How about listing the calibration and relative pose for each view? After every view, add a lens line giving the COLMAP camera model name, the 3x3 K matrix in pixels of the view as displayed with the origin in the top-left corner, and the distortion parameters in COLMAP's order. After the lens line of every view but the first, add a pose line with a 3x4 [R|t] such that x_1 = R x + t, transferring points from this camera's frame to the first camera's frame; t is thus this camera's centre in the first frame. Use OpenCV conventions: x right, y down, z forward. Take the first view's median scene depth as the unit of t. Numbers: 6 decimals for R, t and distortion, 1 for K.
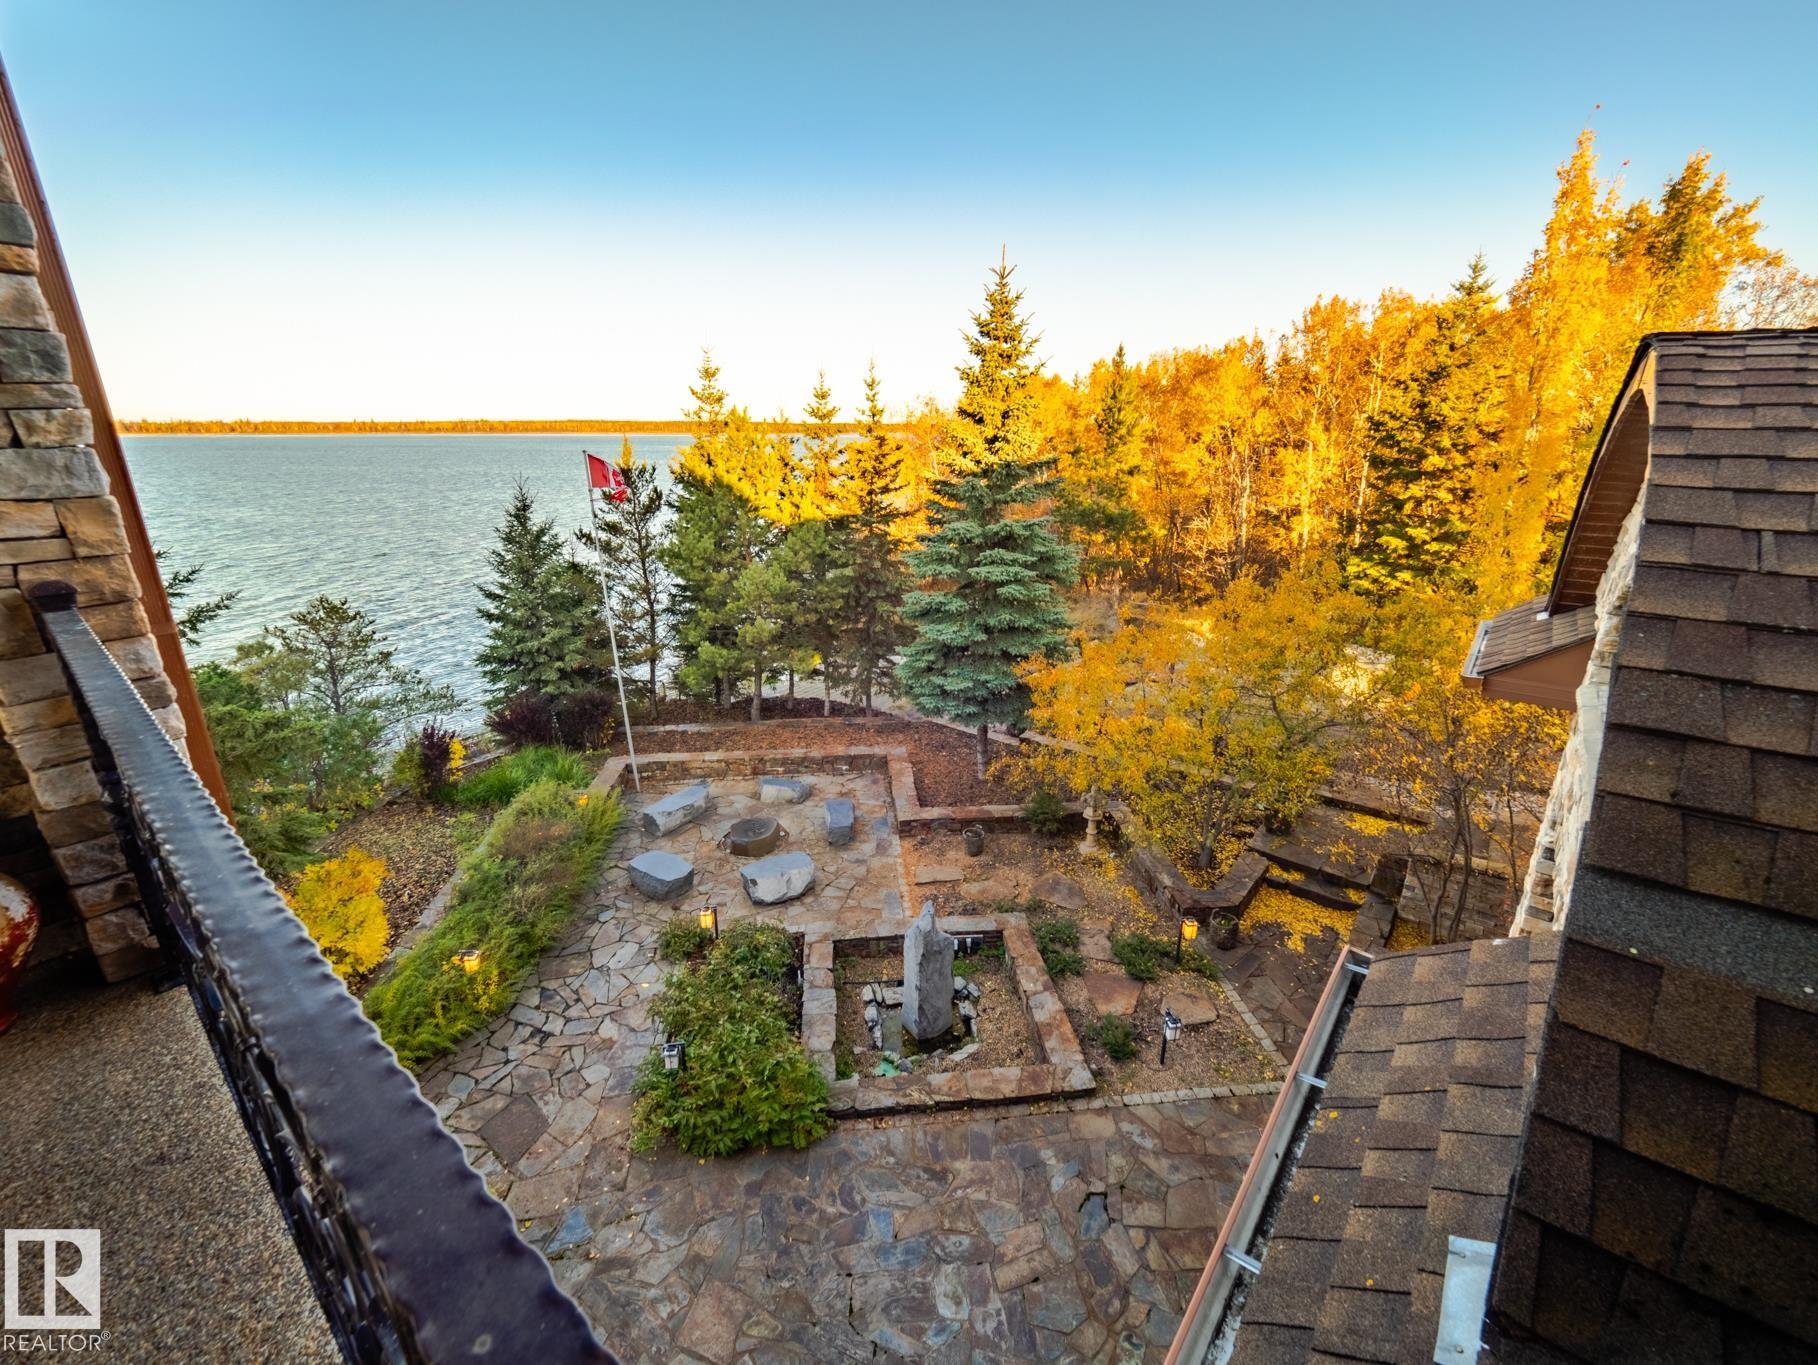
lens RADIAL K [[763.5, 0, 903.4], [0, 763.5, 681.0], [0, 0, 1]] dist [-0.010502, -0.000664]
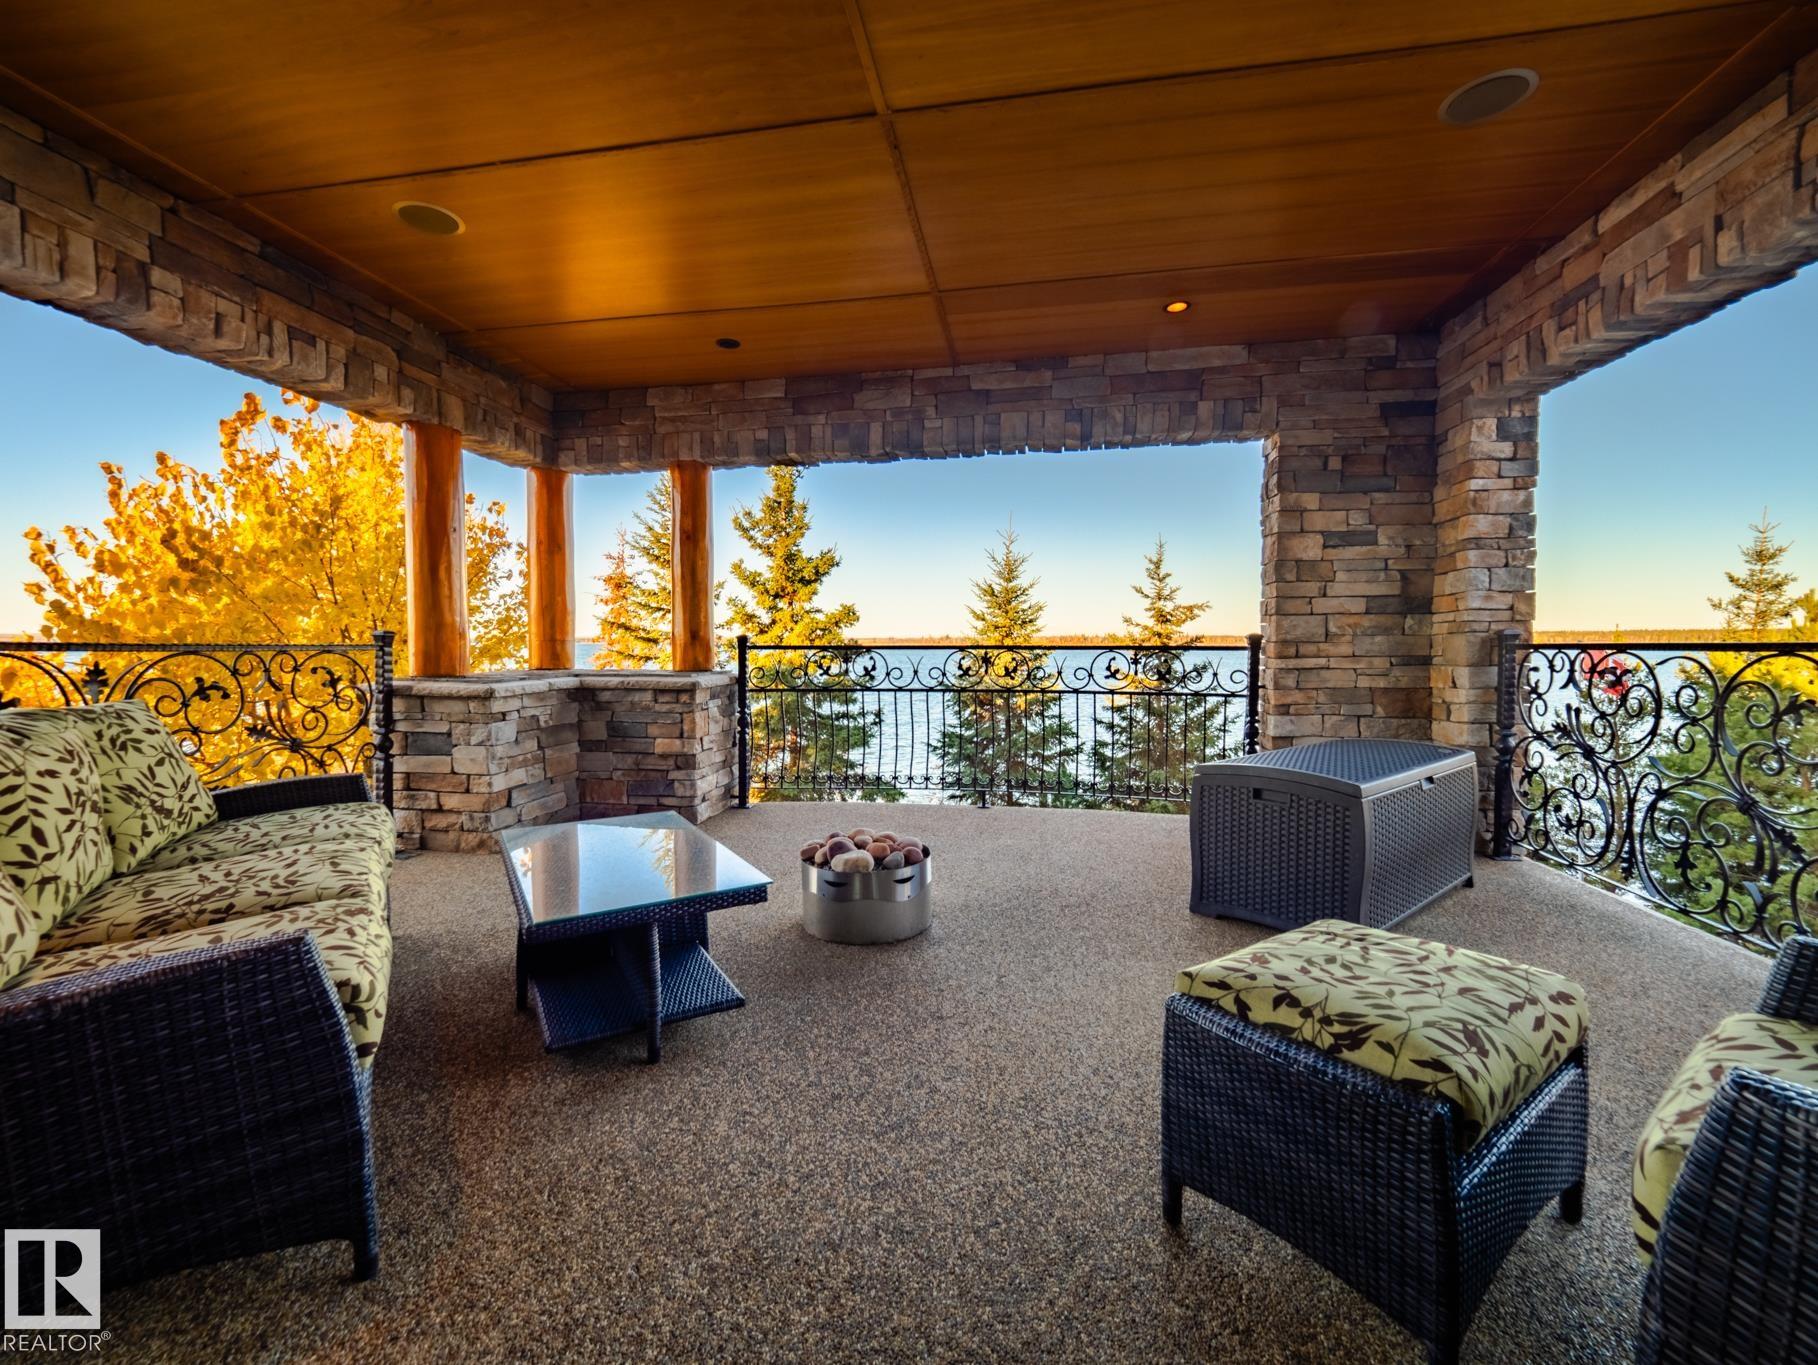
lens RADIAL K [[763.5, 0, 903.4], [0, 763.5, 681.0], [0, 0, 1]] dist [-0.010502, -0.000664]
pose [[0.497047, 0.042736, -0.866671, -0.012818], [-0.267448, 0.957707, -0.106160, 0.050928], [0.825480, 0.284555, 0.487454, -0.101404]]
